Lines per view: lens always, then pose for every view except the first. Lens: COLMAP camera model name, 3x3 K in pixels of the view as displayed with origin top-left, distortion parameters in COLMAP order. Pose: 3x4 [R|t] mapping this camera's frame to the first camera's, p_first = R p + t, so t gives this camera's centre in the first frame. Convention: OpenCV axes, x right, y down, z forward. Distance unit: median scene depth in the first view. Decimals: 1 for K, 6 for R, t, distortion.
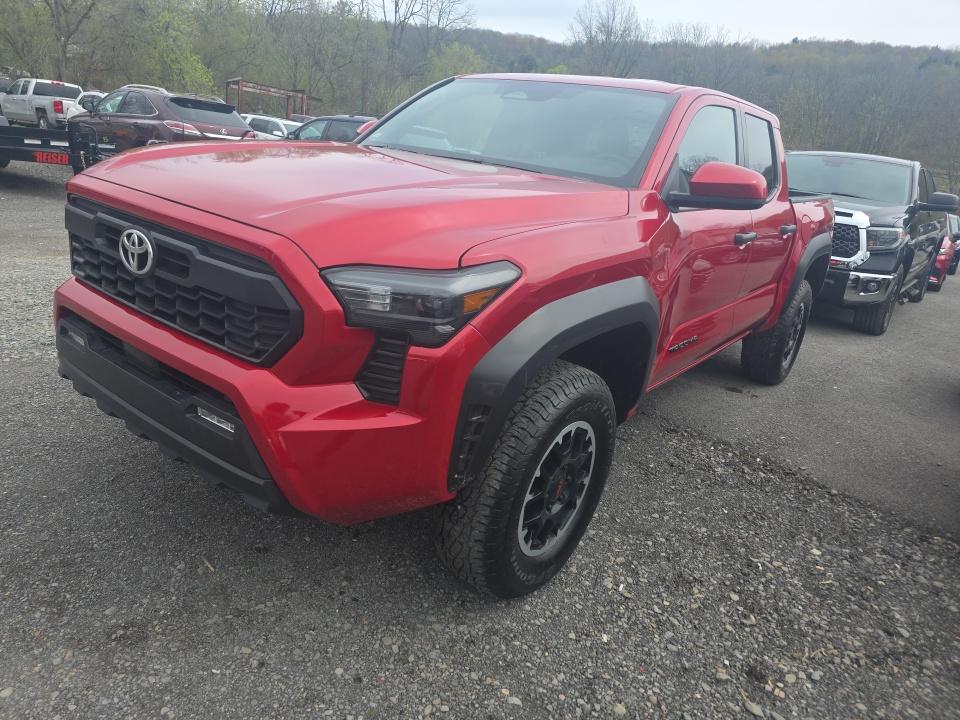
lens RADIAL K [[645.2, 0, 480.0], [0, 645.2, 360.0], [0, 0, 1]] dist [0.042709, -0.034605]
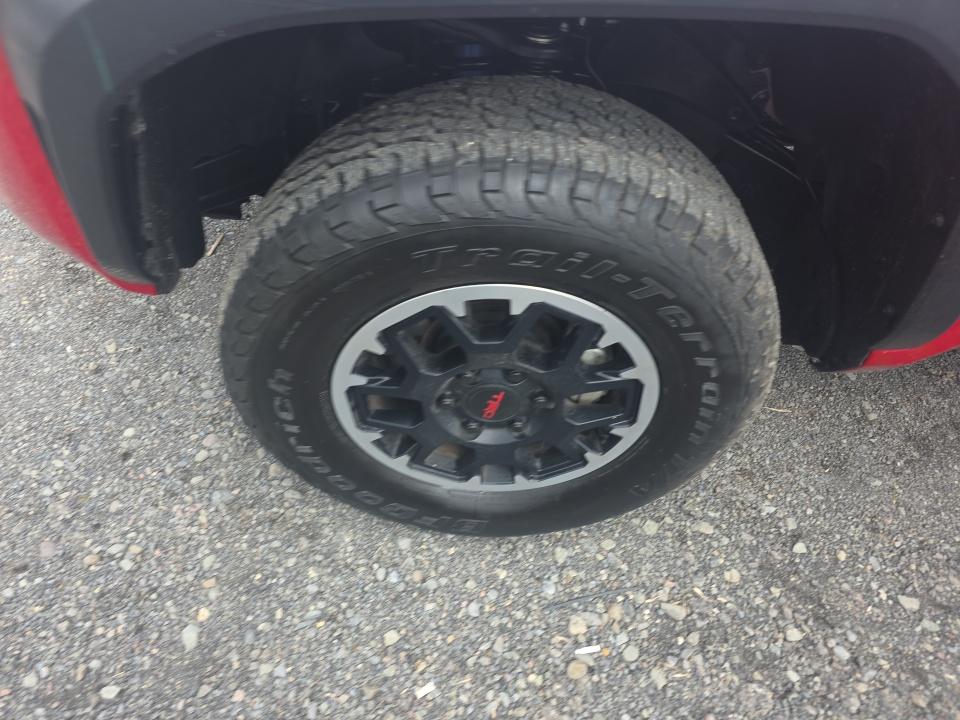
lens RADIAL K [[645.2, 0, 480.0], [0, 645.2, 360.0], [0, 0, 1]] dist [0.042709, -0.034605]
pose [[0.589780, 0.512877, -0.623793, 0.405102], [-0.226100, 0.846414, 0.482143, -0.048966], [0.775267, -0.143318, 0.615159, 0.758306]]
